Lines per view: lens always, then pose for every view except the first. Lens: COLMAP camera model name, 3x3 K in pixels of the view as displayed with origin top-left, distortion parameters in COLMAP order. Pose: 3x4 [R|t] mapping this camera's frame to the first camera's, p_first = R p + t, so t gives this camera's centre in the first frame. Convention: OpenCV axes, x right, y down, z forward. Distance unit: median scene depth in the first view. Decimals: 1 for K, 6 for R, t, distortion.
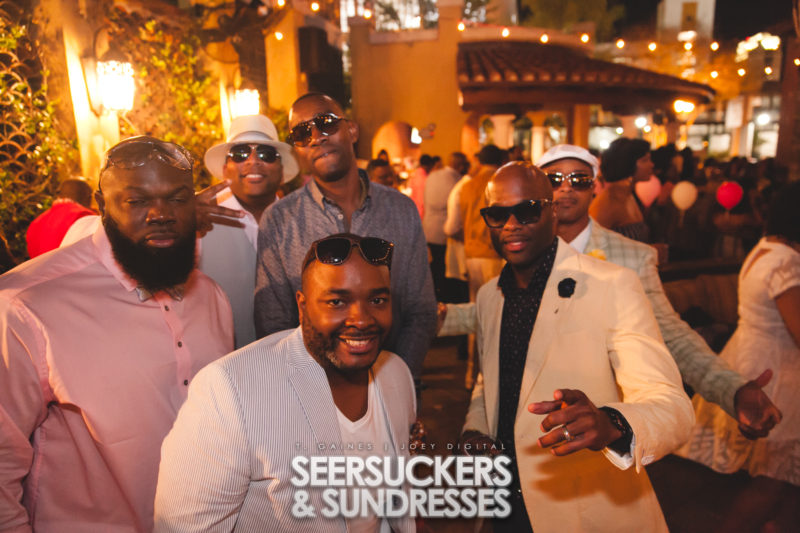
lens RADIAL K [[538.5, 0, 409.9], [0, 538.5, 280.6], [0, 0, 1]] dist [-0.097634, 0.075661]
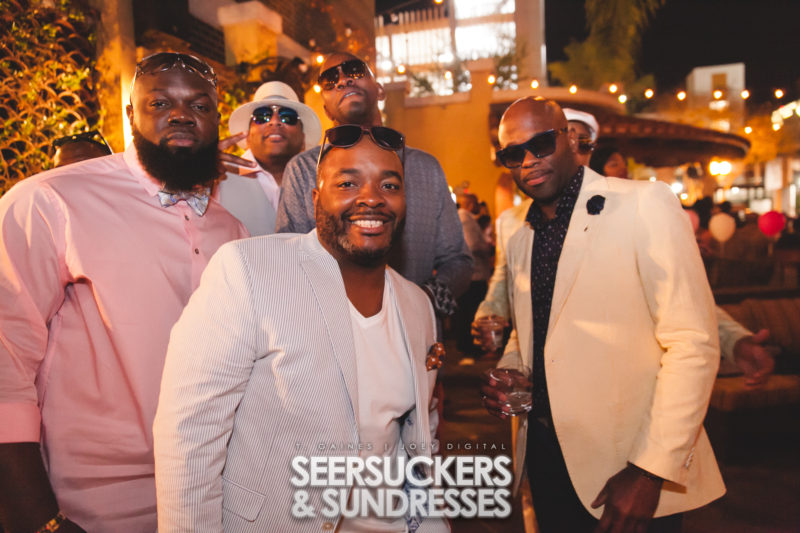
lens RADIAL K [[538.5, 0, 412.4], [0, 538.5, 291.5], [0, 0, 1]] dist [-0.097634, 0.075661]
pose [[0.997642, -0.012077, -0.067569, 0.034404], [0.003469, 0.992013, -0.126087, 0.263950], [0.068552, 0.125555, 0.989715, 0.029053]]
